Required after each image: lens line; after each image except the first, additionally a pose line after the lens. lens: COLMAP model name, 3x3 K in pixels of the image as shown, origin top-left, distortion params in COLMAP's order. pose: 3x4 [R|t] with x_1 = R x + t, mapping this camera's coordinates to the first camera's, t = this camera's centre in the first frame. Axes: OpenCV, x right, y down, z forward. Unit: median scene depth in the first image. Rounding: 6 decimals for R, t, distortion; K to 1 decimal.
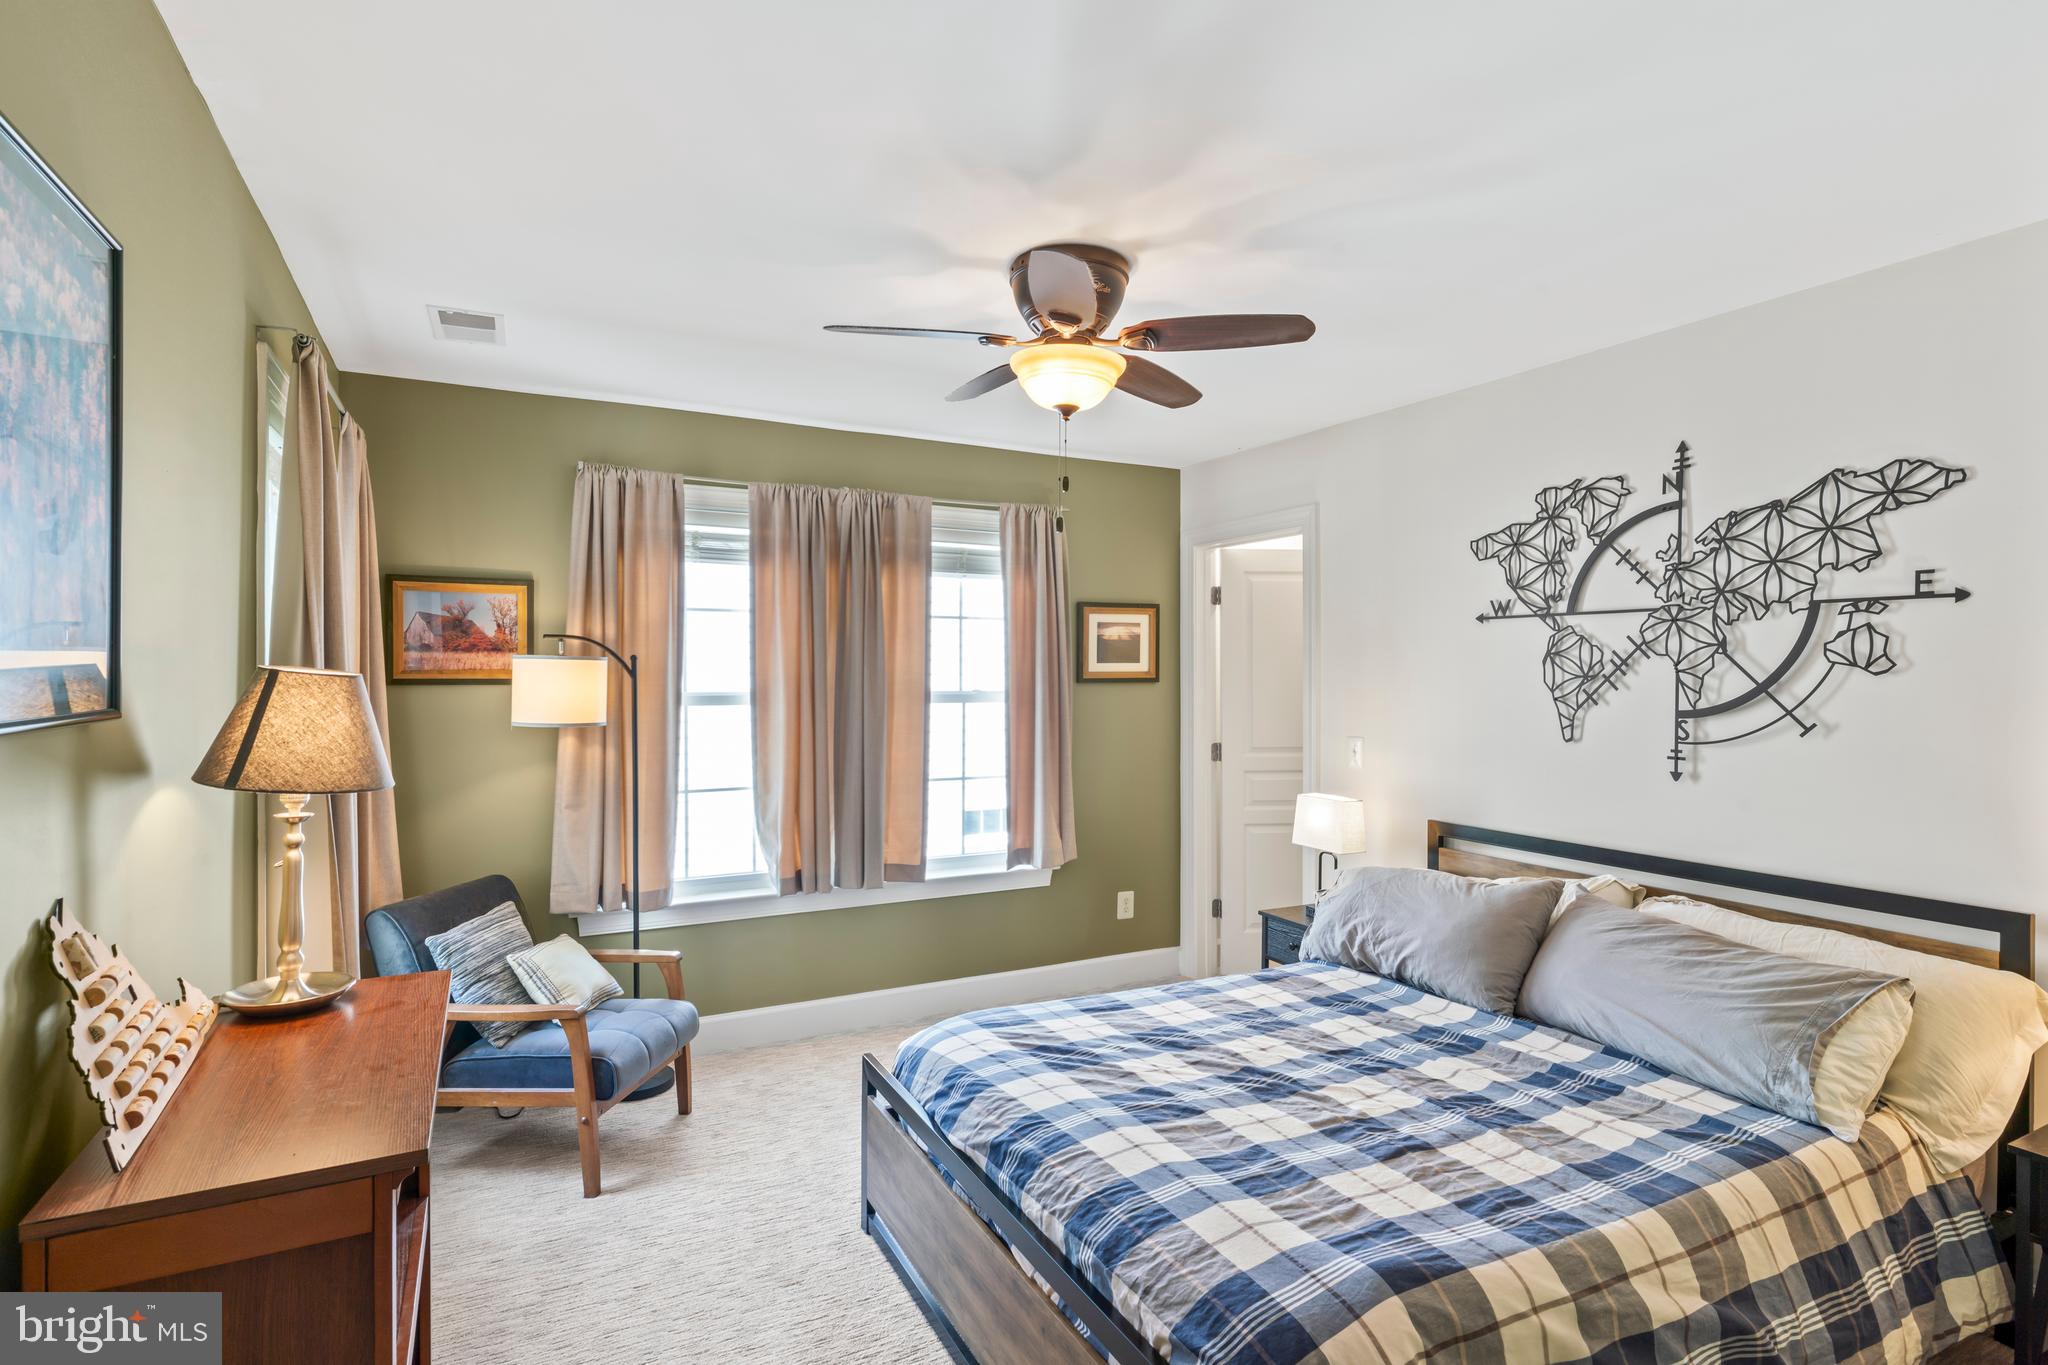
lens RADIAL K [[1046.1, 0, 1021.8], [0, 1046.1, 678.3], [0, 0, 1]] dist [0.002095, 0.000290]
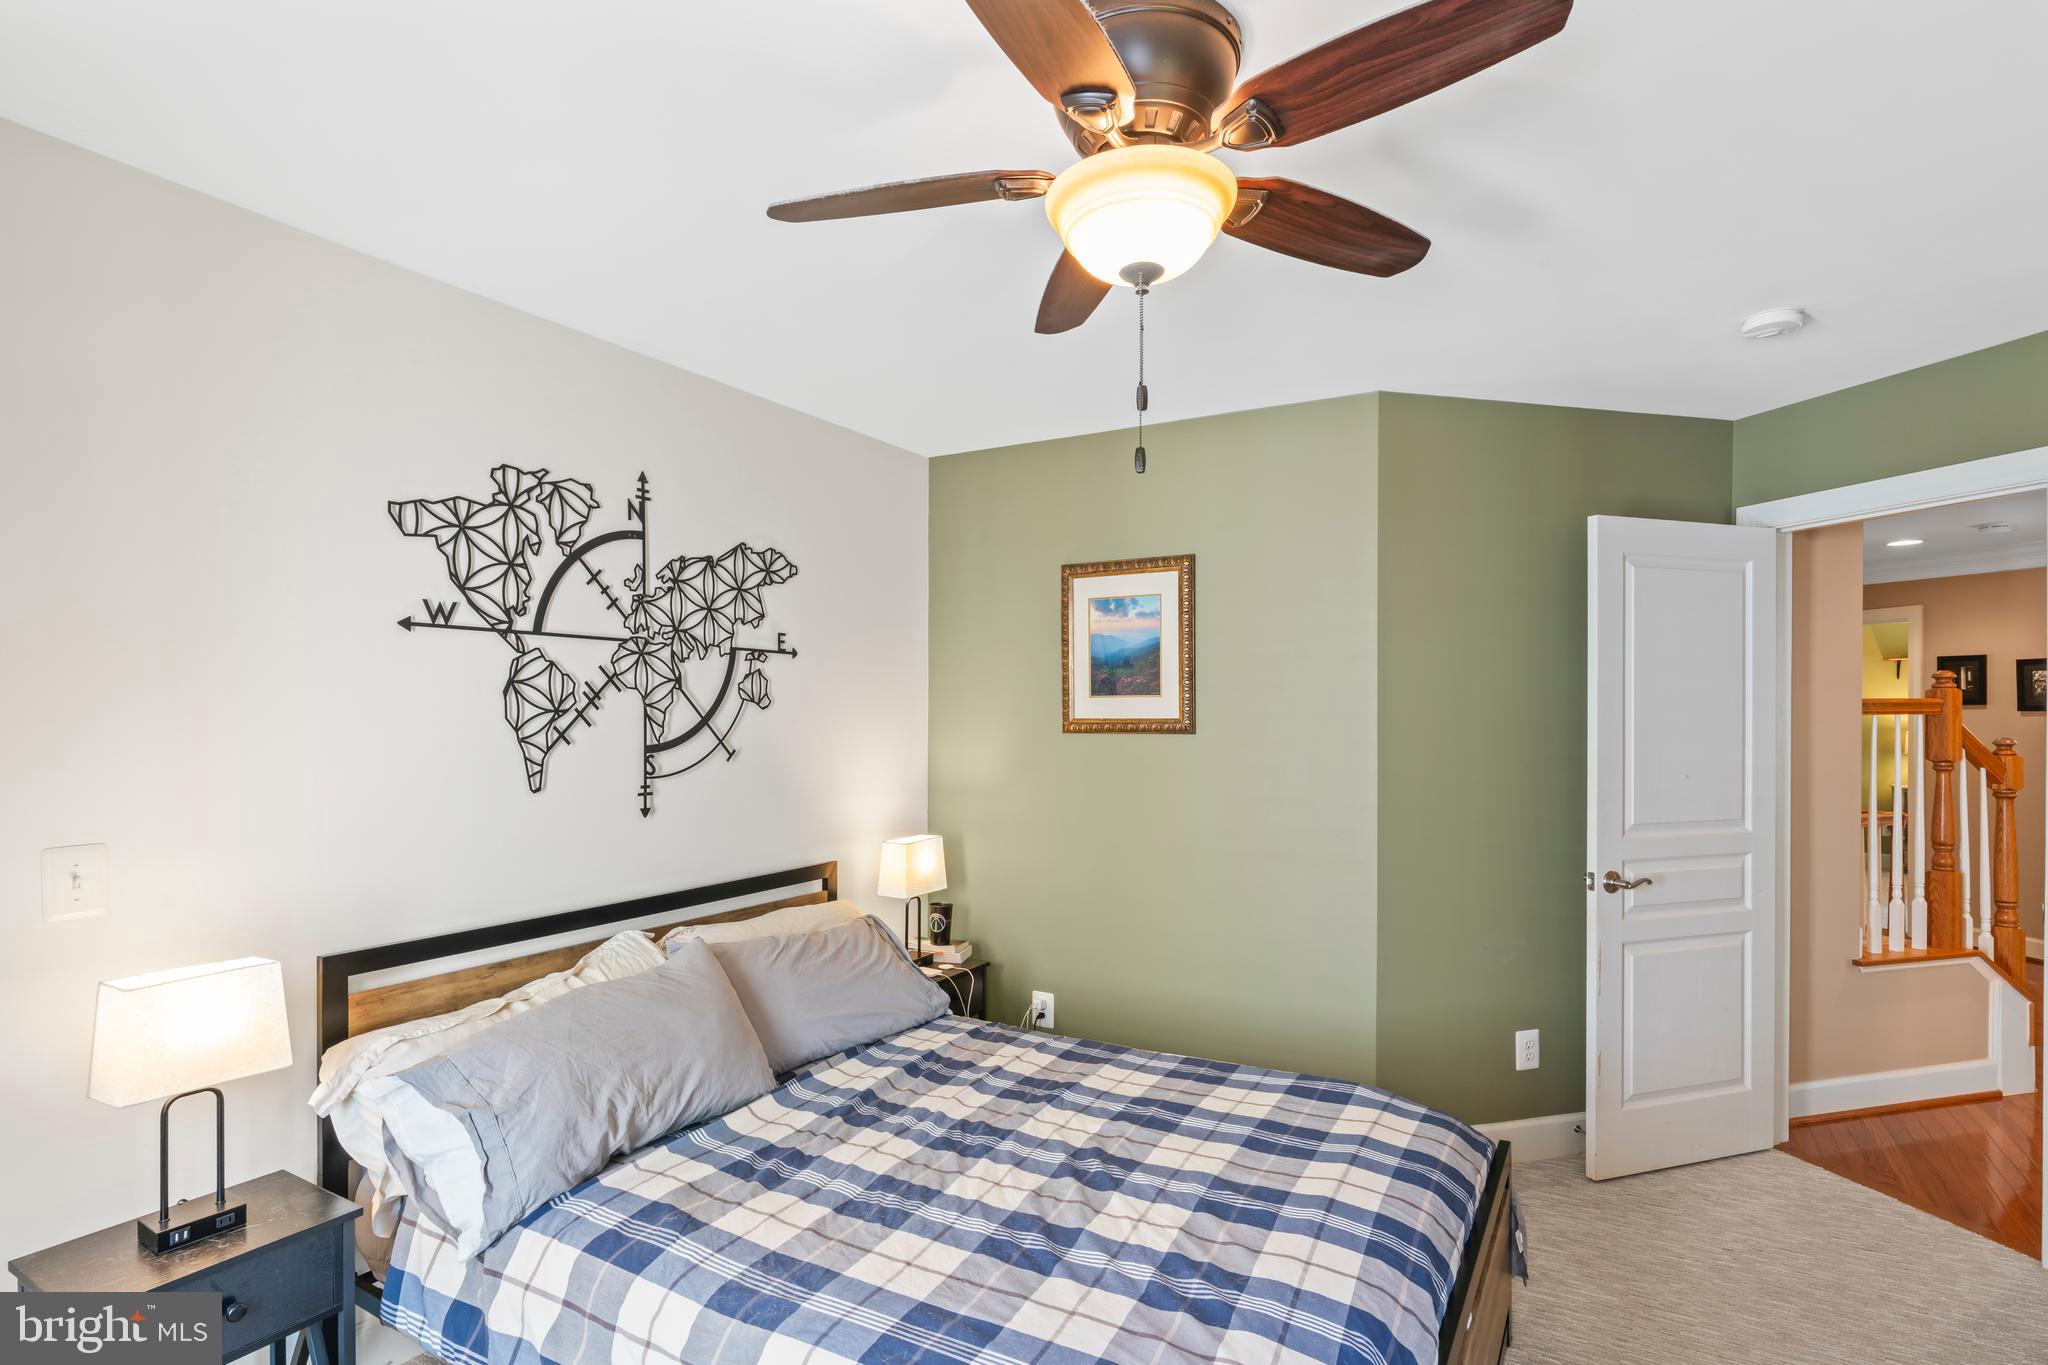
lens RADIAL K [[1046.1, 0, 1028.8], [0, 1046.1, 709.6], [0, 0, 1]] dist [0.002095, 0.000290]
pose [[-0.547929, -0.012958, 0.836424, -0.391409], [-0.009103, 0.999913, 0.009528, -0.015395], [-0.836475, -0.002393, -0.547999, 1.231591]]
